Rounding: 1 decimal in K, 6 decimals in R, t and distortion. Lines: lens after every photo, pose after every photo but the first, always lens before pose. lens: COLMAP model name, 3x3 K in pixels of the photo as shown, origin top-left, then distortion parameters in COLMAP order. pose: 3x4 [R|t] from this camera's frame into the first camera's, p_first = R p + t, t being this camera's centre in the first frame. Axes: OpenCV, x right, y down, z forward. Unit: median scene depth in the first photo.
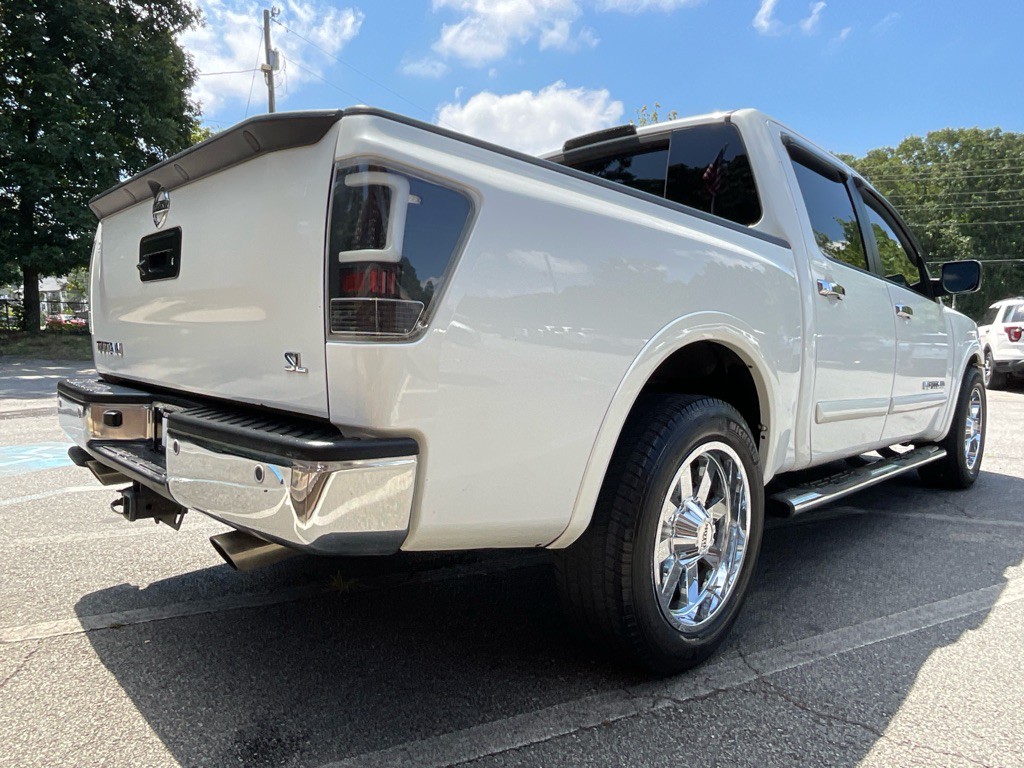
lens RADIAL K [[679.2, 0, 527.0], [0, 679.2, 393.7], [0, 0, 1]] dist [0.005368, 0.000383]
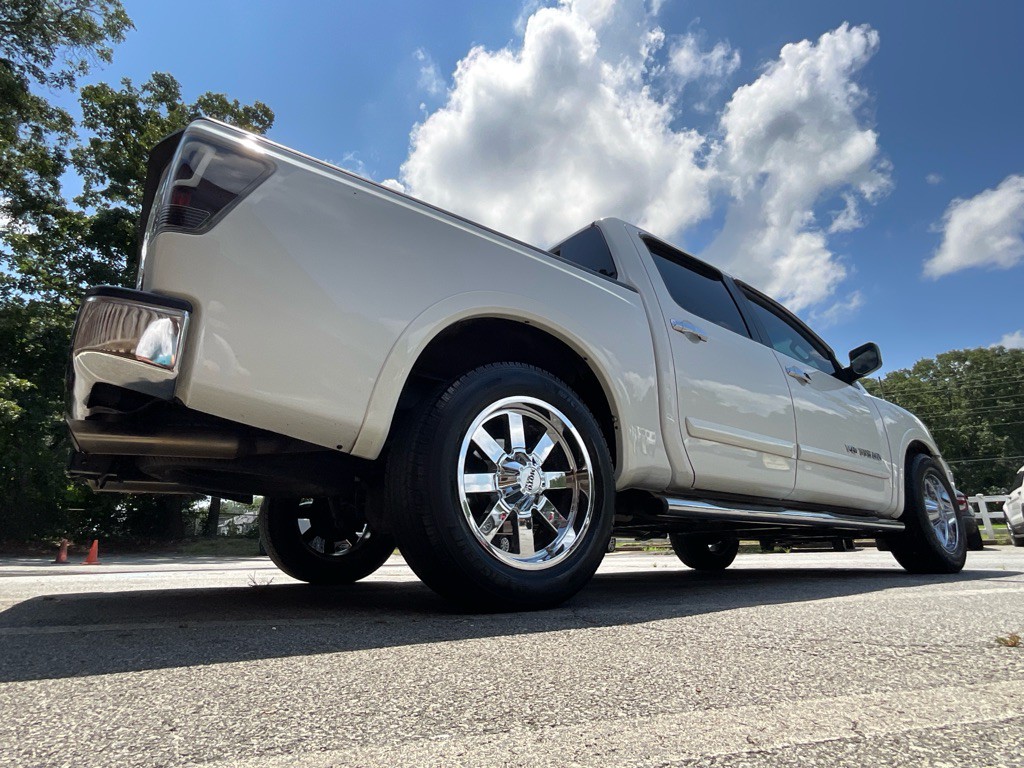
lens RADIAL K [[556.4, 0, 510.1], [0, 556.4, 380.3], [0, 0, 1]] dist [-0.016914, 0.031619]
pose [[0.985134, -0.077284, -0.153419, 0.271212], [0.015480, 0.929391, -0.368772, 0.275027], [0.171086, 0.360915, 0.916771, 0.076455]]
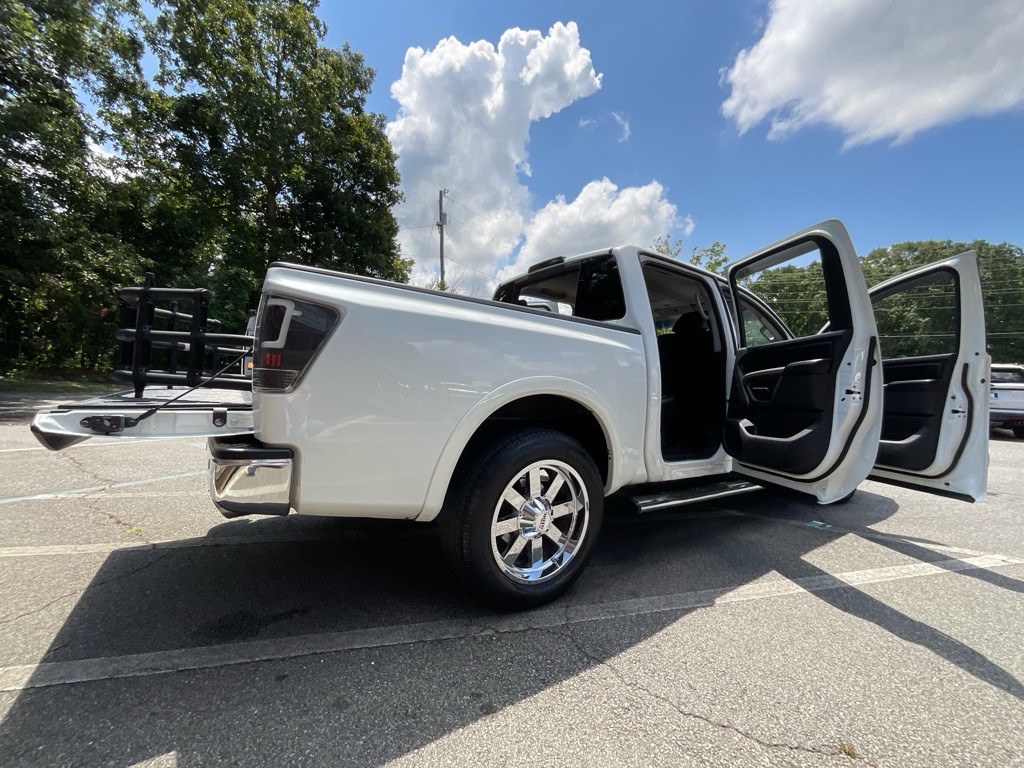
lens RADIAL K [[429.3, 0, 512.0], [0, 429.3, 384.0], [0, 0, 1]] dist [0.013517, 0.000015]
pose [[0.980706, 0.027330, -0.193571, 0.265453], [-0.042120, 0.996464, -0.072705, -0.019644], [0.190899, 0.079455, 0.978389, 0.011246]]
